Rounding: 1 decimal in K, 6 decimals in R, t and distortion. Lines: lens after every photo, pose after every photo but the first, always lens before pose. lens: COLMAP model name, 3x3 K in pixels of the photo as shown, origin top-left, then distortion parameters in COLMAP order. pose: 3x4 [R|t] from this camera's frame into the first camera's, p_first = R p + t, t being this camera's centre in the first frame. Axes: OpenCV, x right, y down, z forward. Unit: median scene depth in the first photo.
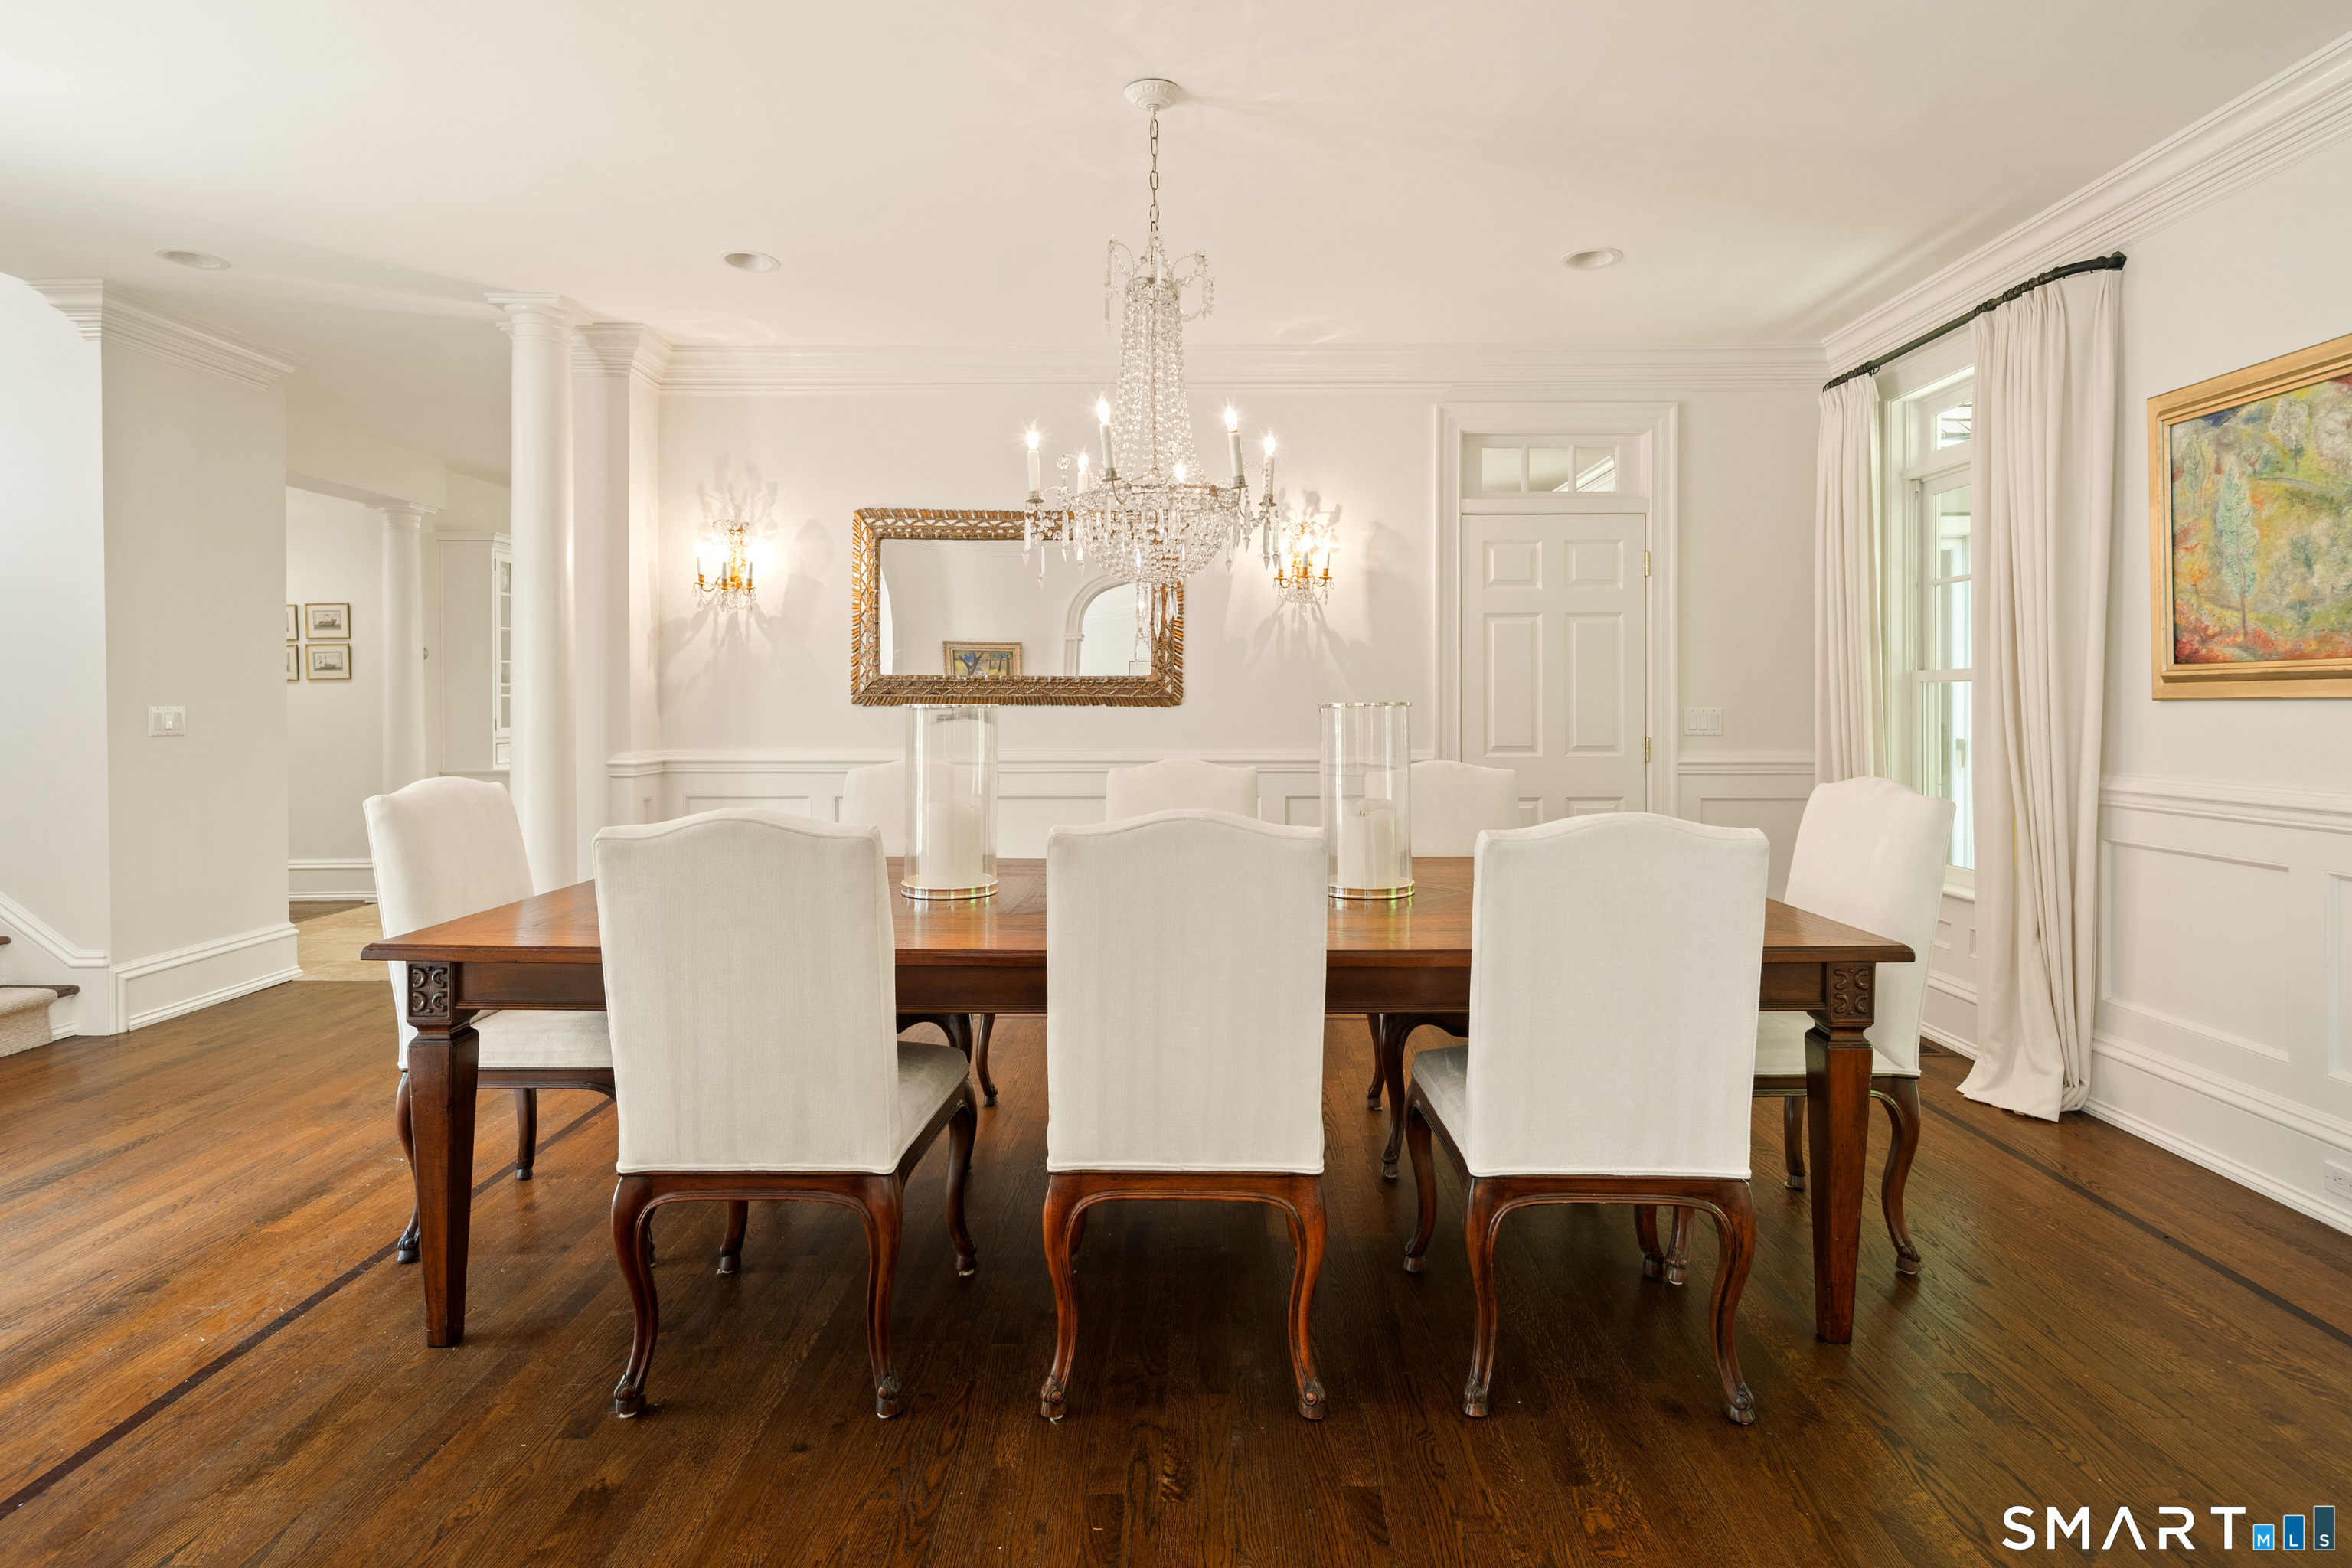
lens RADIAL K [[1219.4, 0, 1205.1], [0, 1219.4, 709.2], [0, 0, 1]] dist [-0.000978, -0.000981]
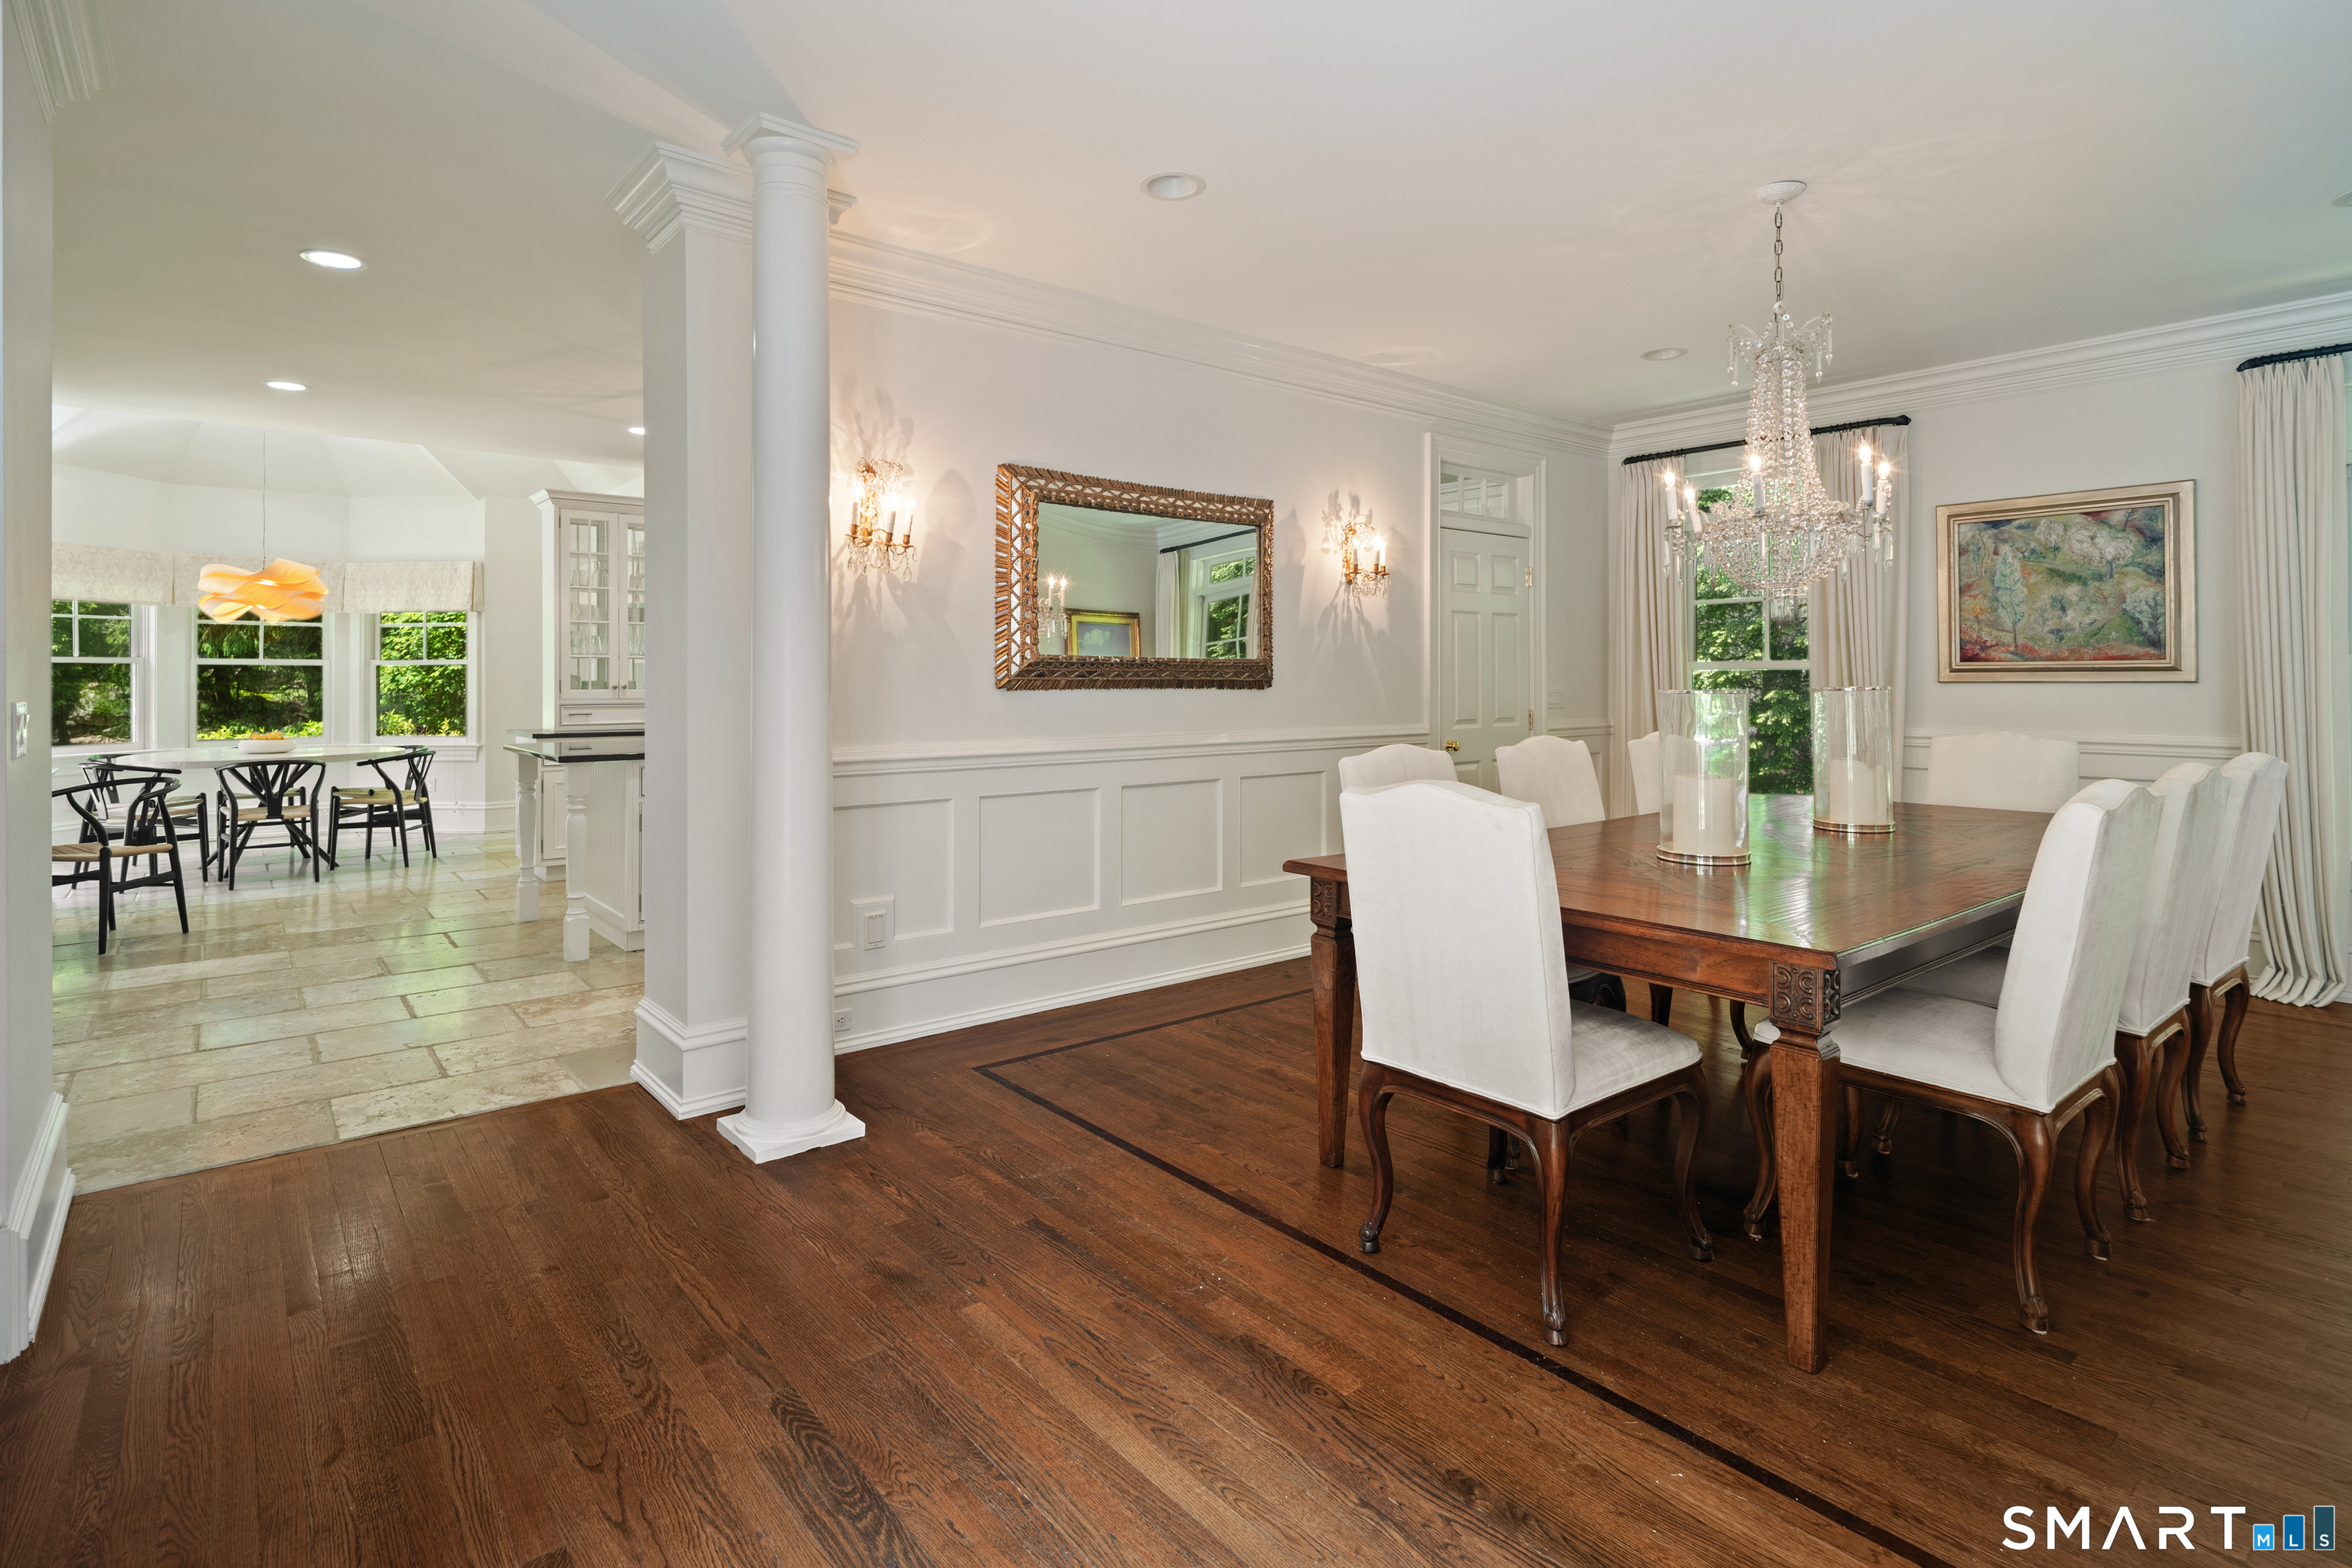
lens RADIAL K [[1174.6, 0, 1179.0], [0, 1174.6, 679.7], [0, 0, 1]] dist [-0.000684, -0.000325]
pose [[0.766815, -0.000640, 0.641868, -1.123671], [0.004247, 0.999983, -0.004077, -0.009393], [-0.641854, 0.005853, 0.766804, 0.431562]]
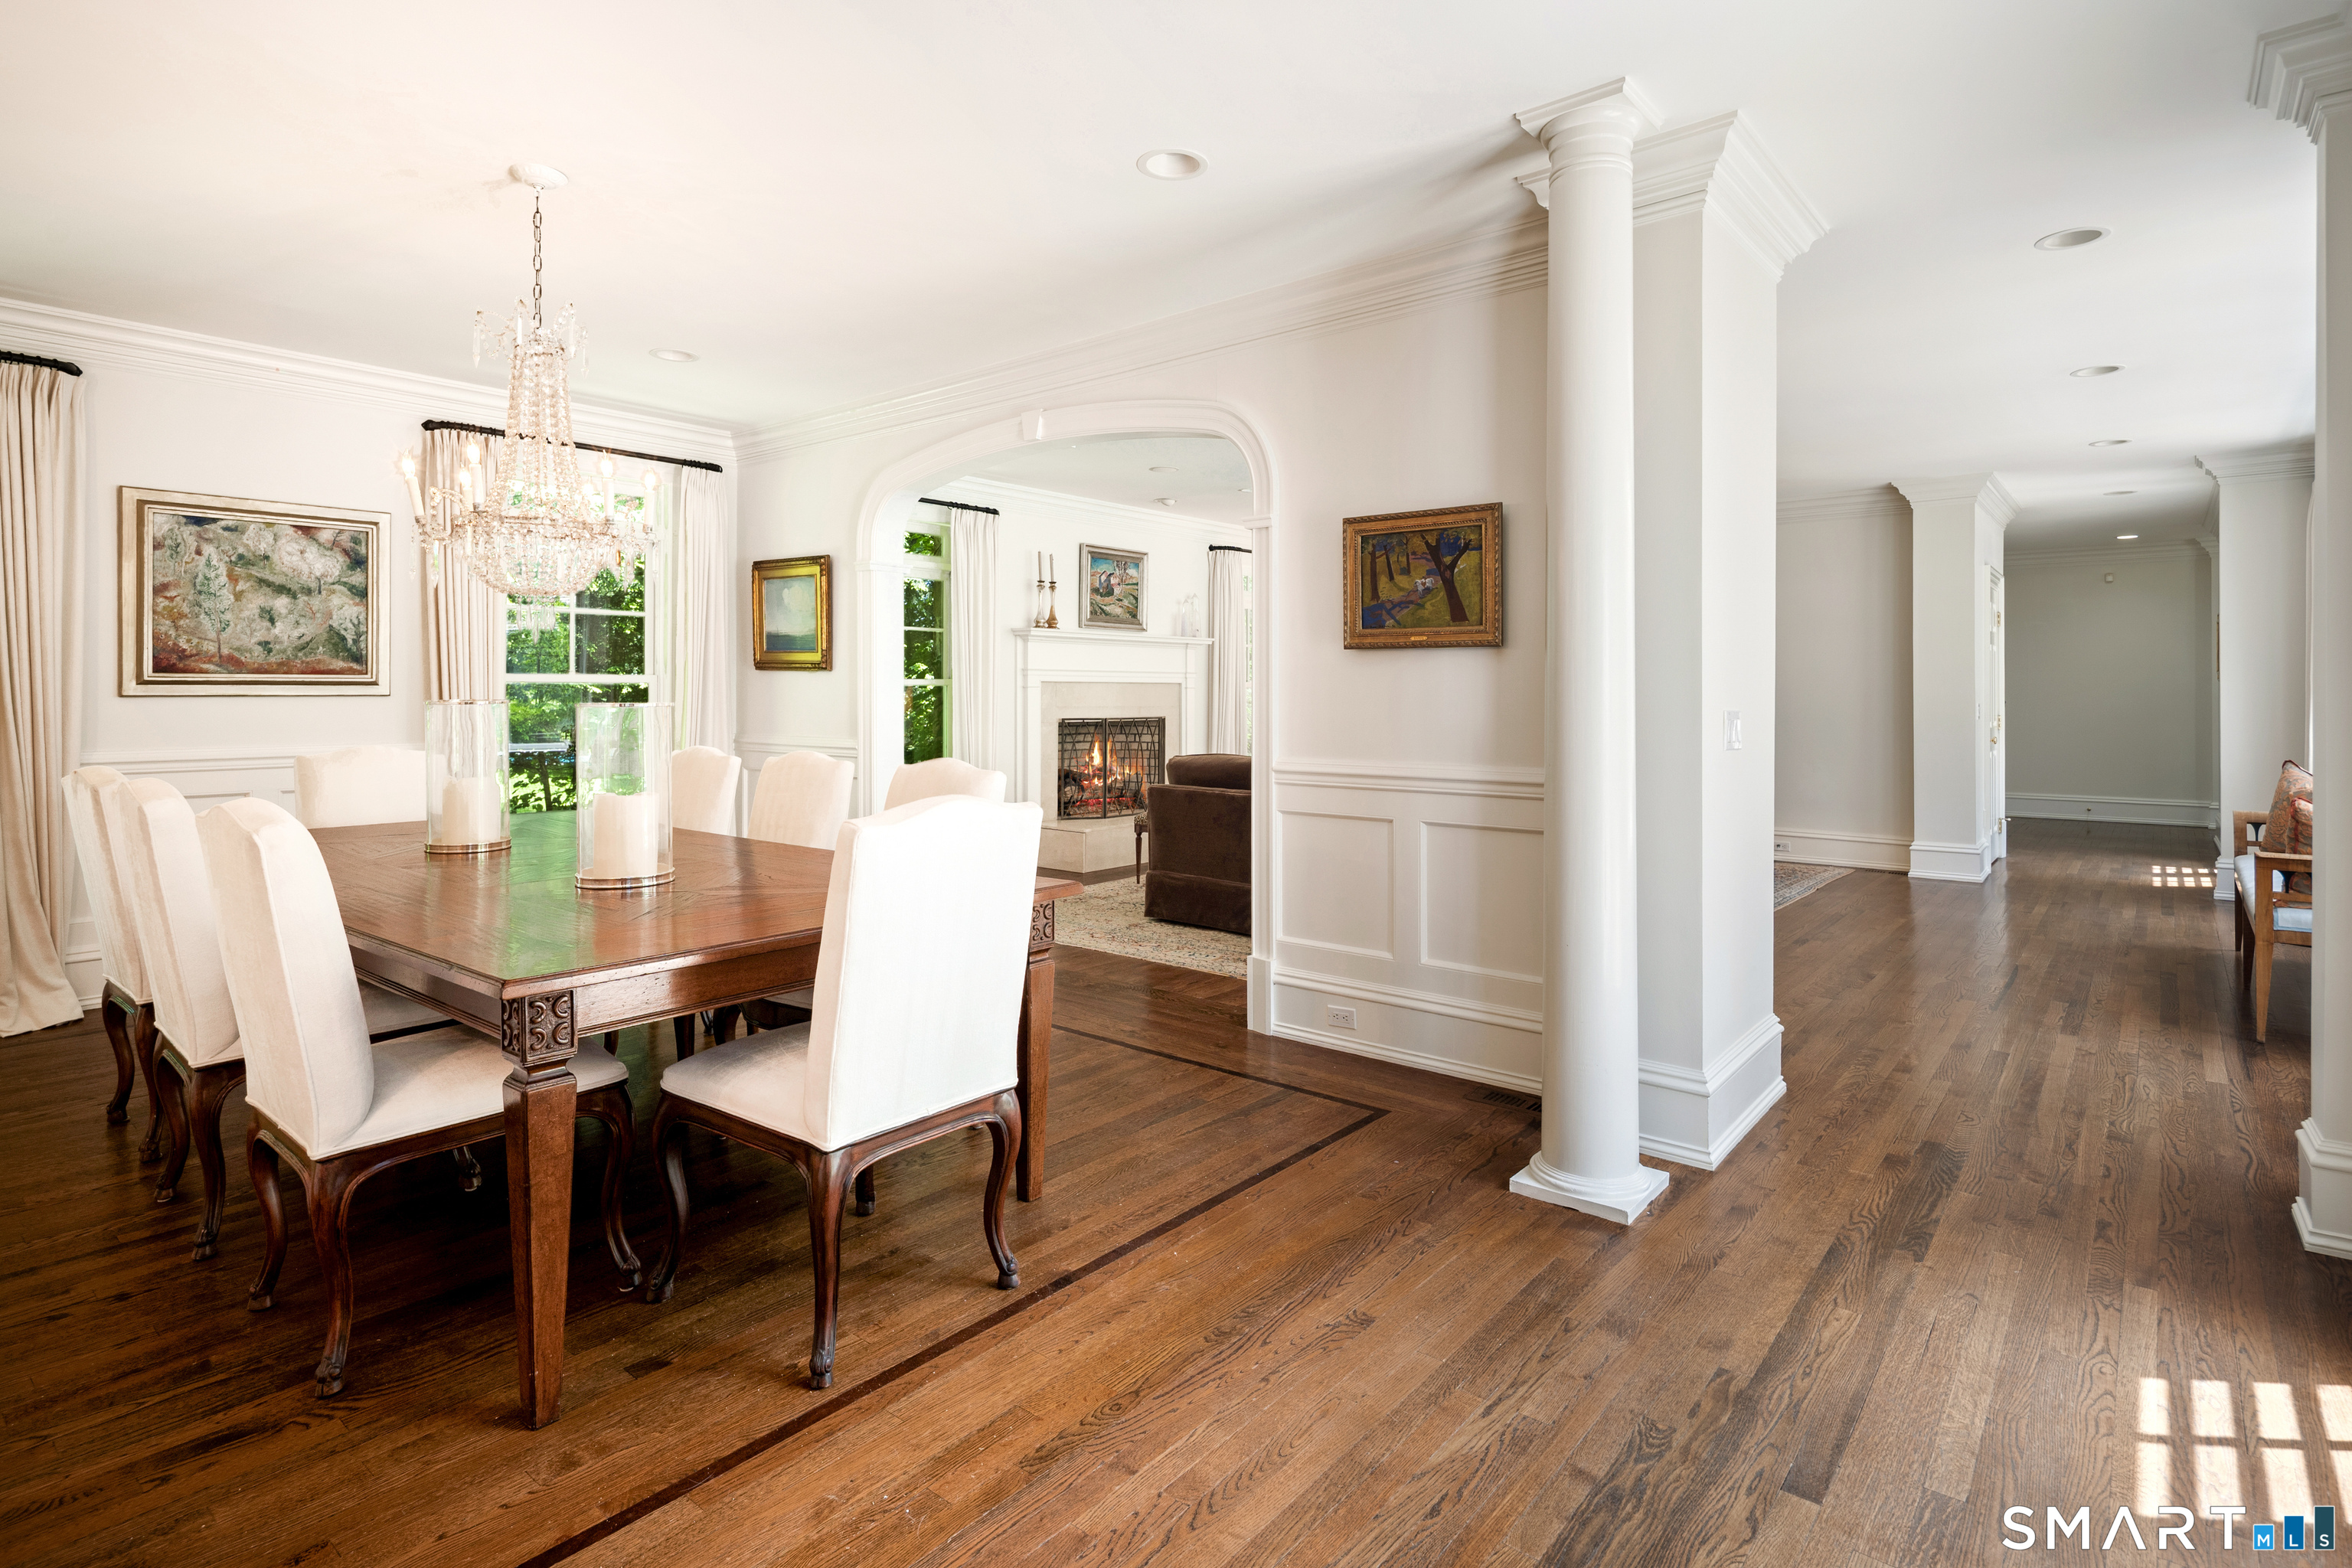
lens RADIAL K [[1174.6, 0, 1179.0], [0, 1174.6, 679.7], [0, 0, 1]] dist [-0.000684, -0.000325]
pose [[-0.778061, 0.006987, 0.628150, -1.085280], [0.003300, 0.999970, -0.007035, -0.013709], [-0.628181, -0.003400, -0.778060, 1.324316]]
